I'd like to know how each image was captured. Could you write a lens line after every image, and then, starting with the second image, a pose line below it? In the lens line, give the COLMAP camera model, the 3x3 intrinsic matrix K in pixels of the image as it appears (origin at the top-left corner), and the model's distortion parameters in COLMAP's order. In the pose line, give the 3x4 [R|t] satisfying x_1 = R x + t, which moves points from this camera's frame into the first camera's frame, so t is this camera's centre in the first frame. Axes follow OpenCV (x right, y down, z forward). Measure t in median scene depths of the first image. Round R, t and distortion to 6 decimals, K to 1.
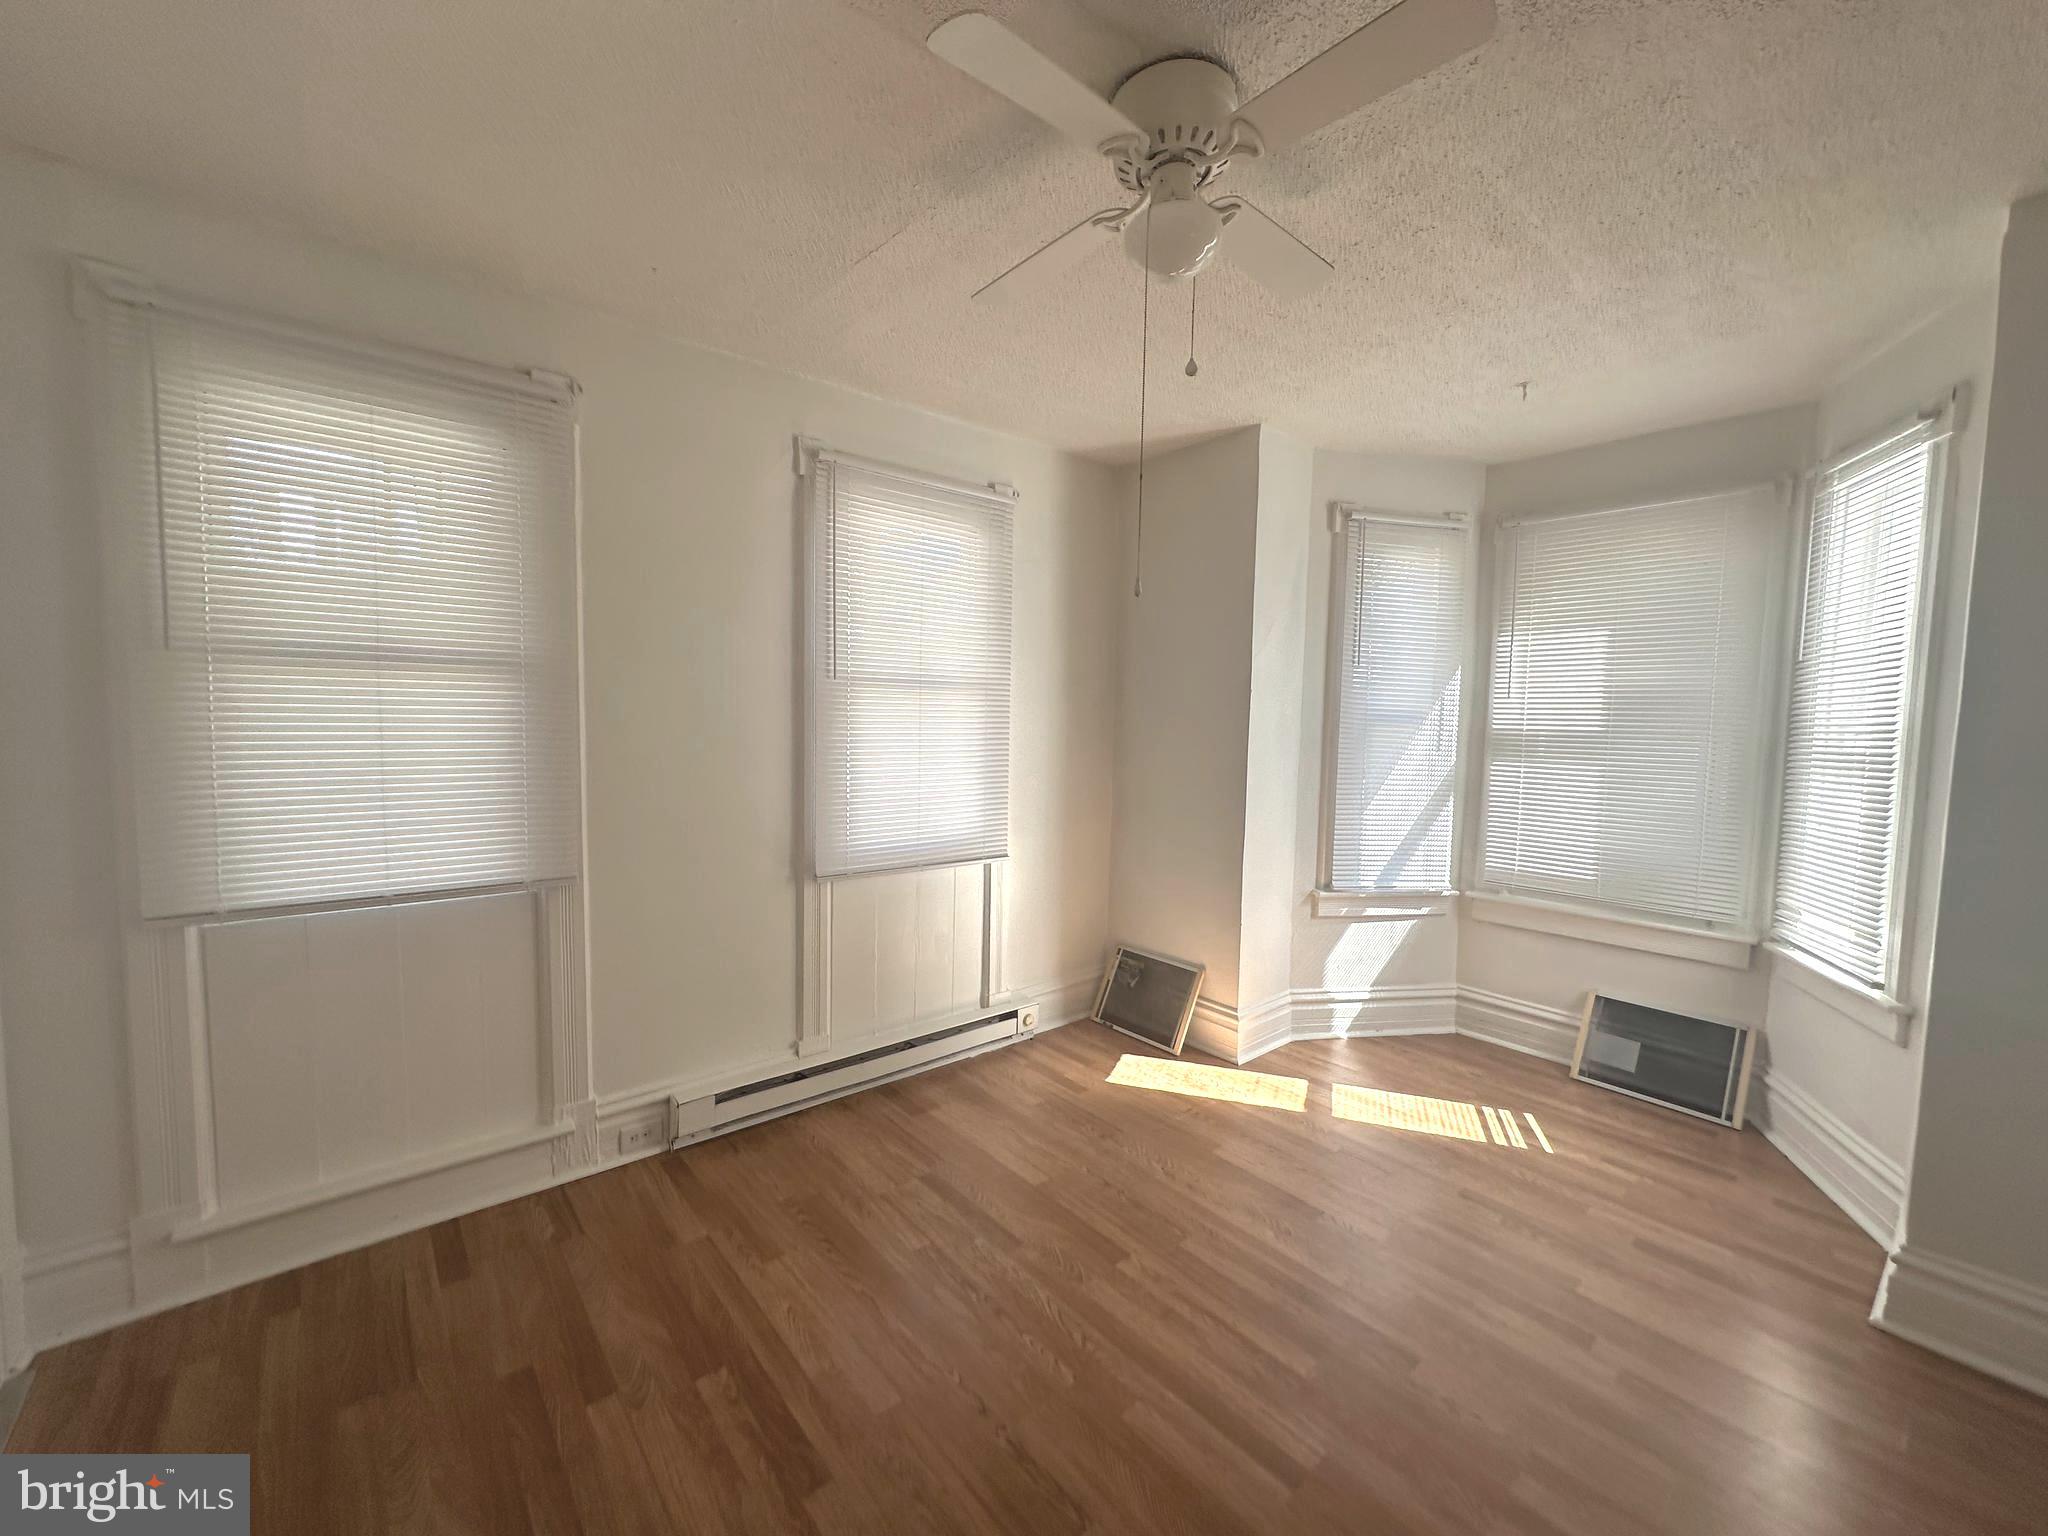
lens RADIAL K [[818.1, 0, 1024.1], [0, 818.1, 765.0], [0, 0, 1]] dist [-0.002889, 0.001113]
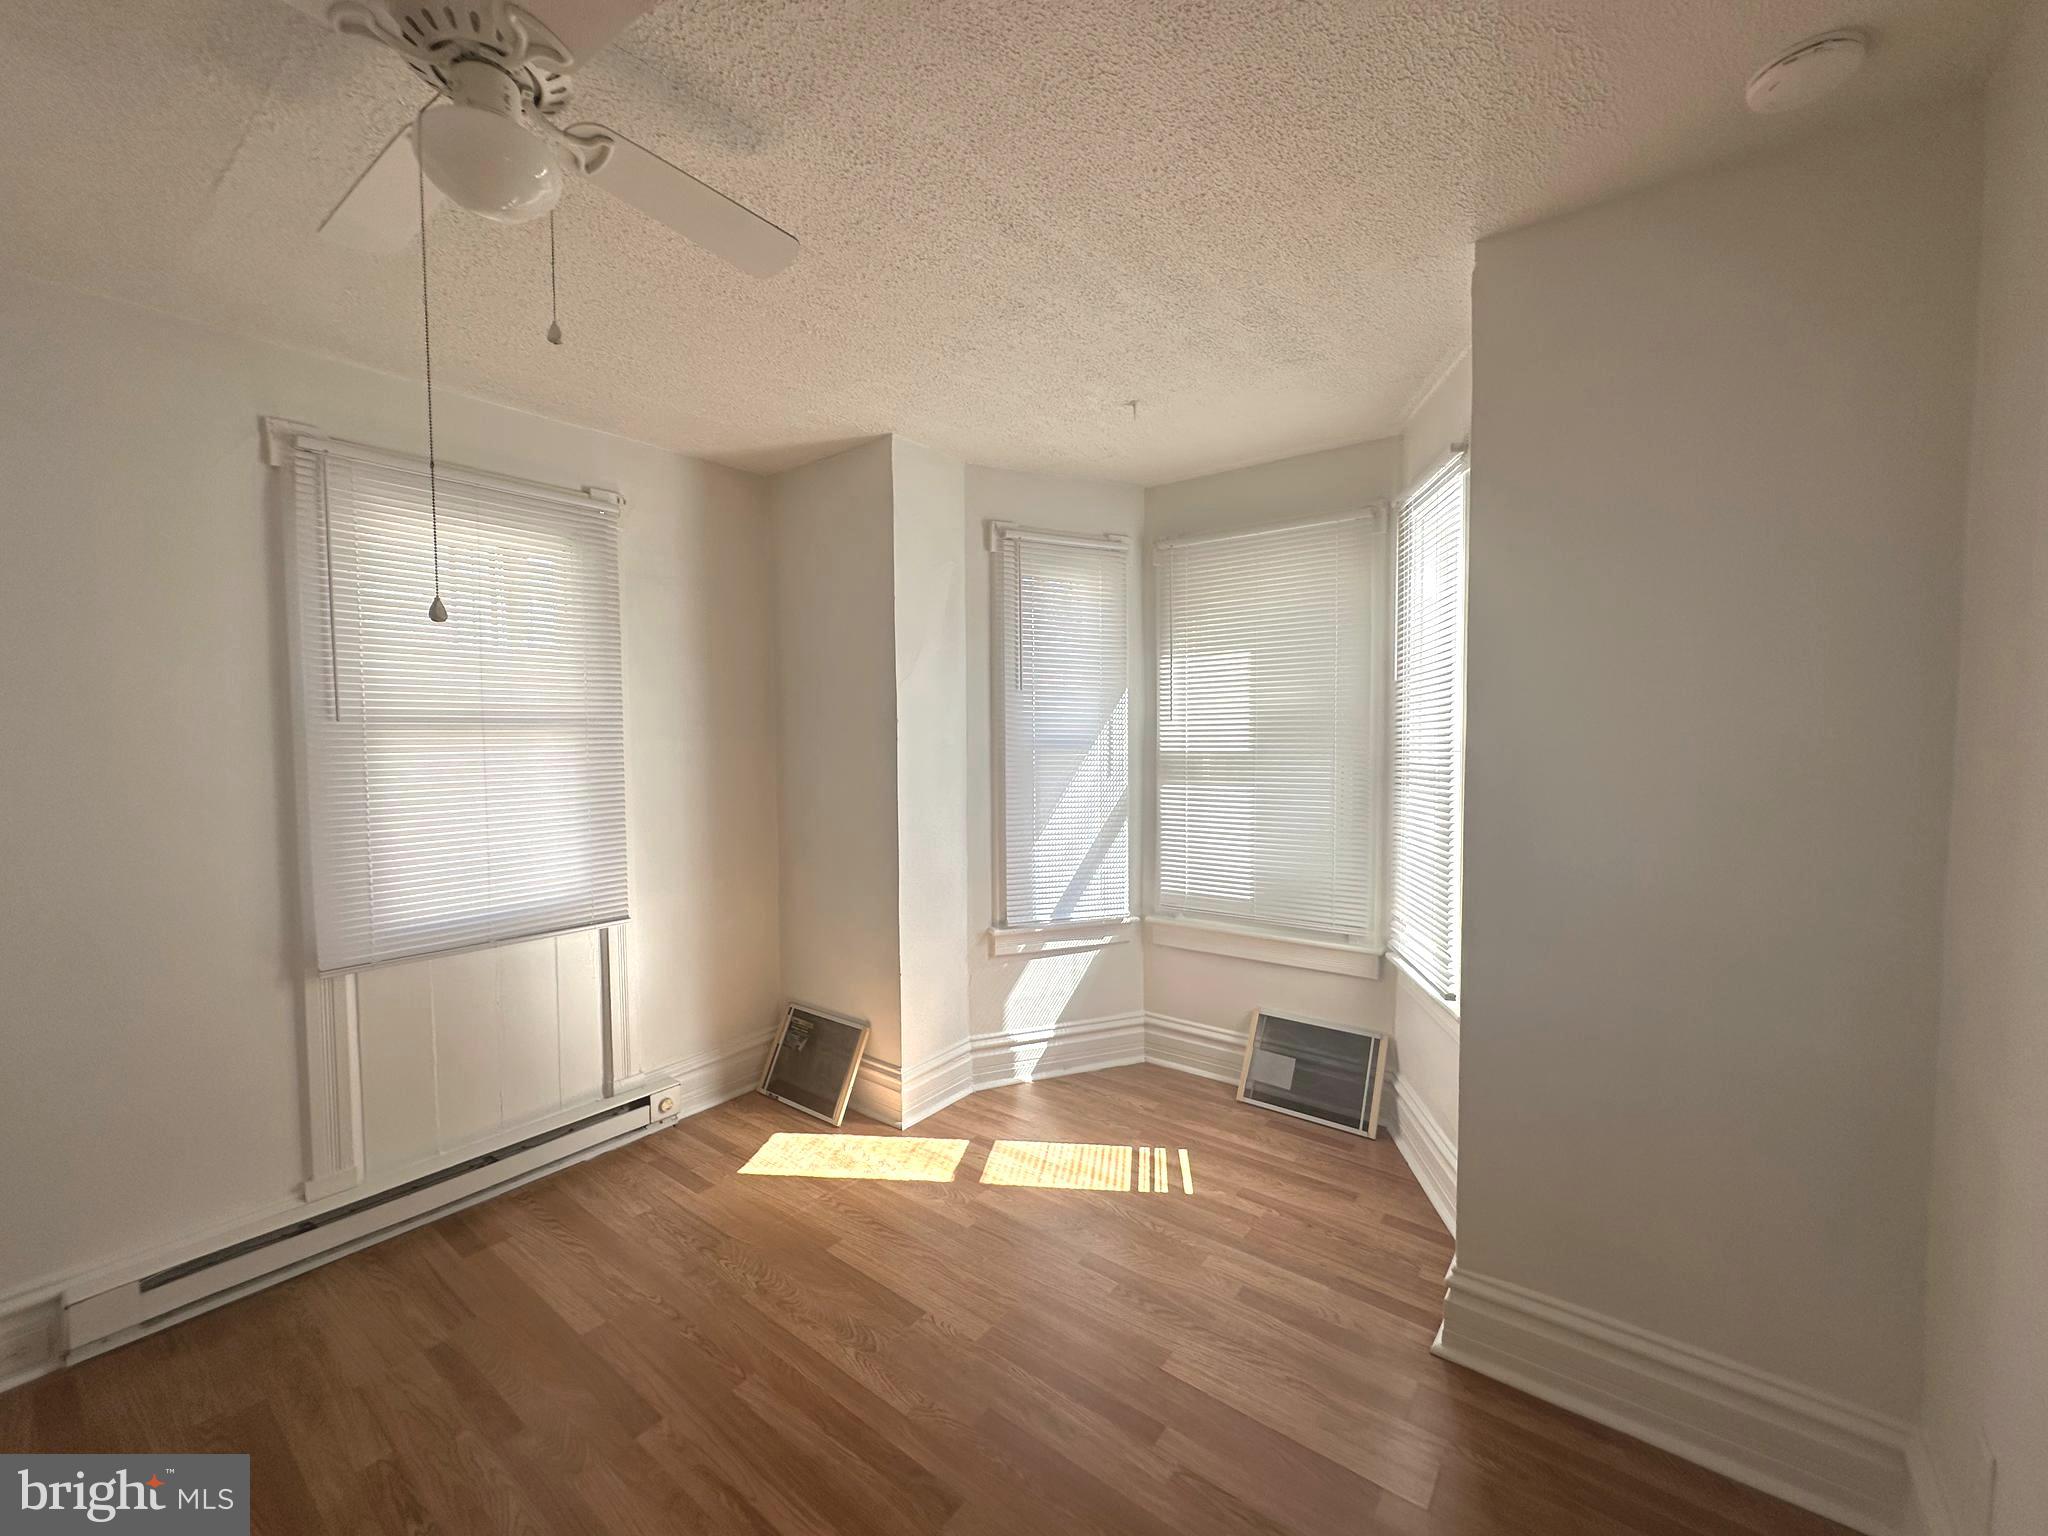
lens RADIAL K [[818.1, 0, 1026.6], [0, 818.1, 766.7], [0, 0, 1]] dist [-0.002889, 0.001113]
pose [[0.977177, -0.036756, 0.209222, 0.242852], [0.041187, 0.999009, -0.016861, -0.018558], [-0.208395, 0.025093, 0.977723, 0.074726]]
